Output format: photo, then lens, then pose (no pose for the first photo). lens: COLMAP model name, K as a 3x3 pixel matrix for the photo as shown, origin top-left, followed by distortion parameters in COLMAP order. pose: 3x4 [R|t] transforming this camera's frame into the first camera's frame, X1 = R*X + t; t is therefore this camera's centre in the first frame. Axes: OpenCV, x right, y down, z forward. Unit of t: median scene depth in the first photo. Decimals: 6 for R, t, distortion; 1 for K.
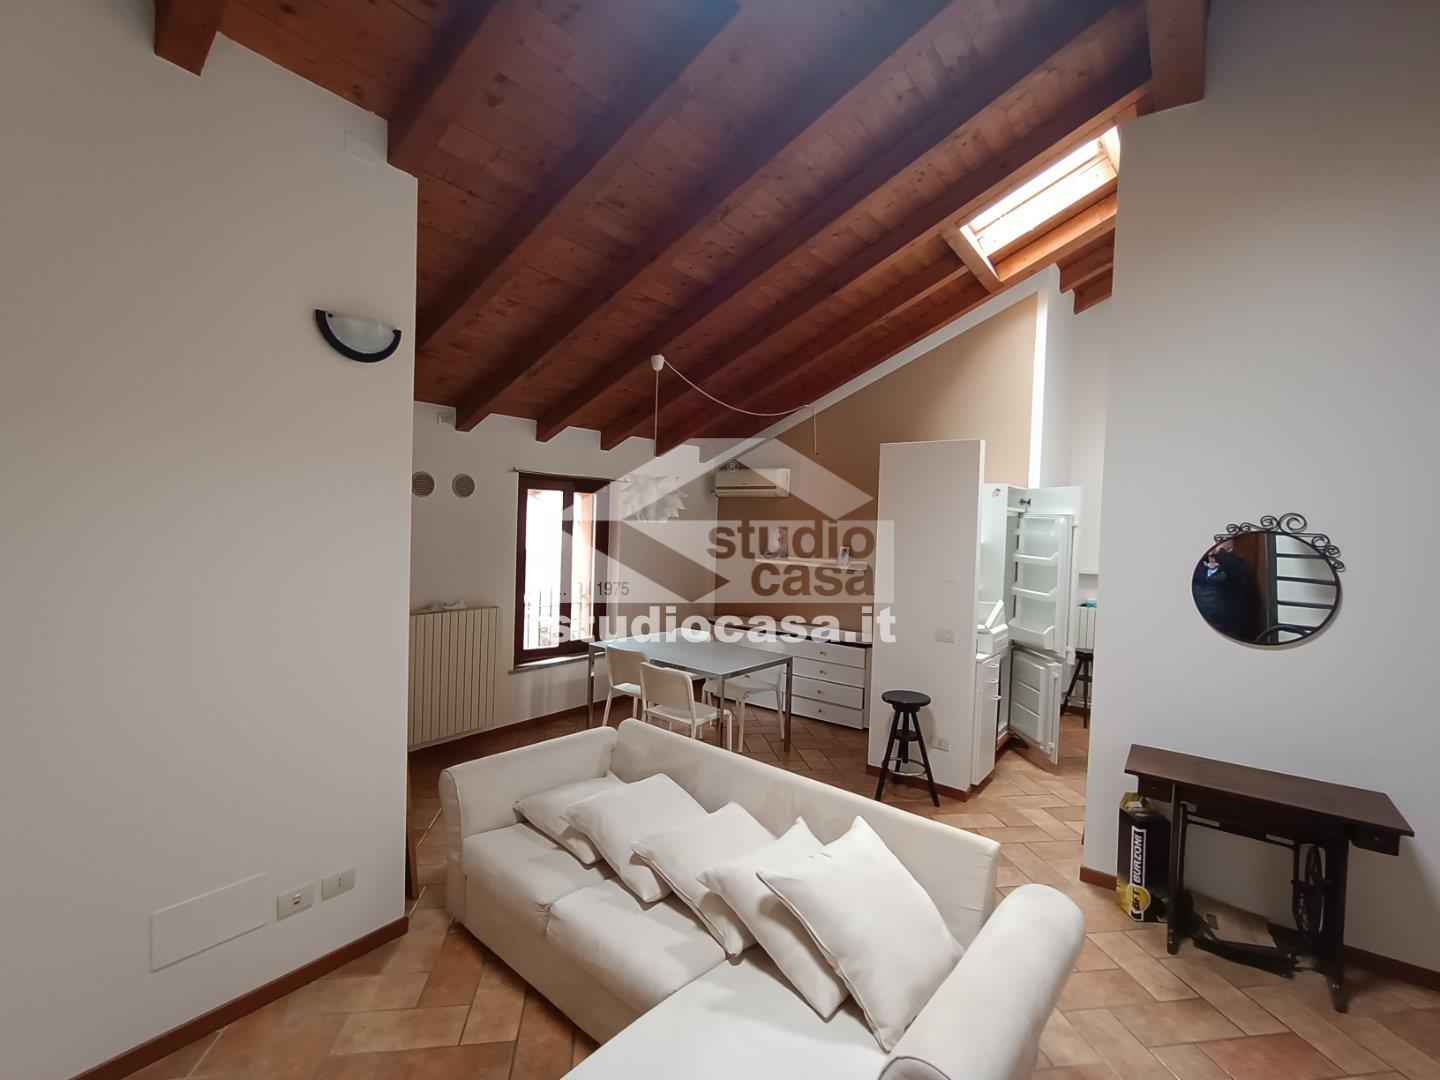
lens RADIAL K [[651.0, 0, 718.9], [0, 651.0, 534.2], [0, 0, 1]] dist [0.001610, 0.000323]
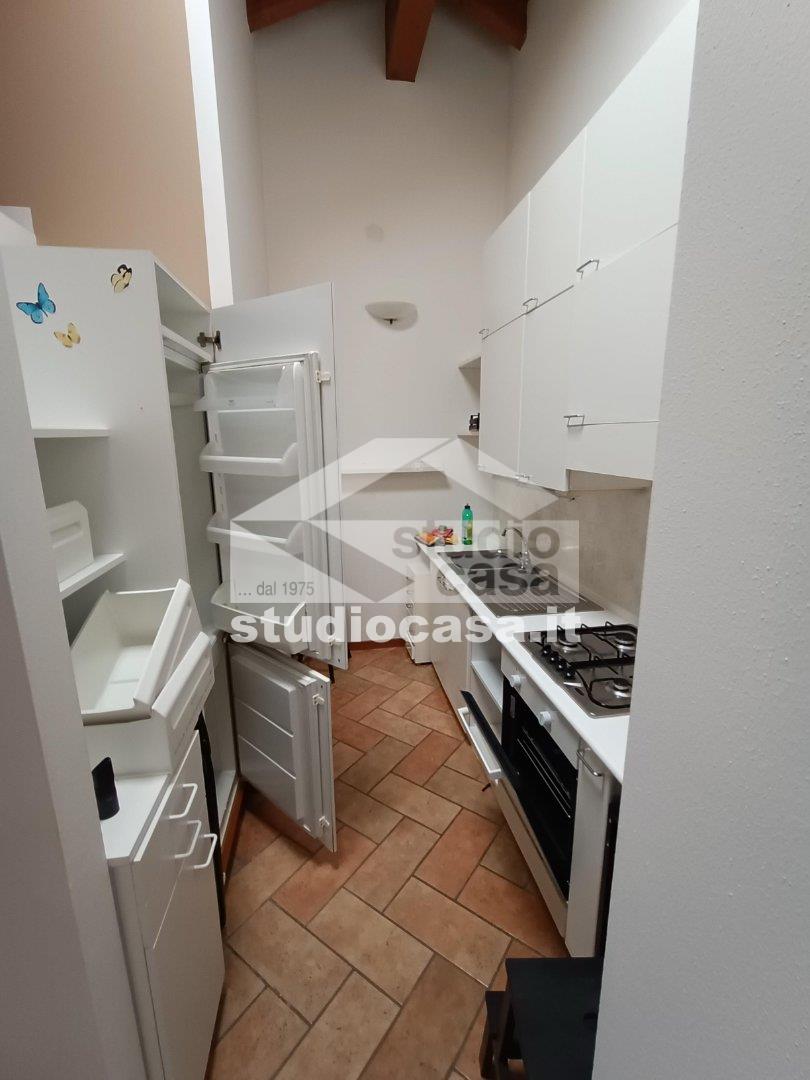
lens RADIAL K [[488.2, 0, 405.0], [0, 488.2, 540.0], [0, 0, 1]] dist [0.001610, 0.000323]
pose [[0.702966, -0.199338, 0.682718, 0.312728], [0.054287, 0.972158, 0.227950, 0.018007], [-0.709149, -0.123178, 0.694215, 0.664438]]
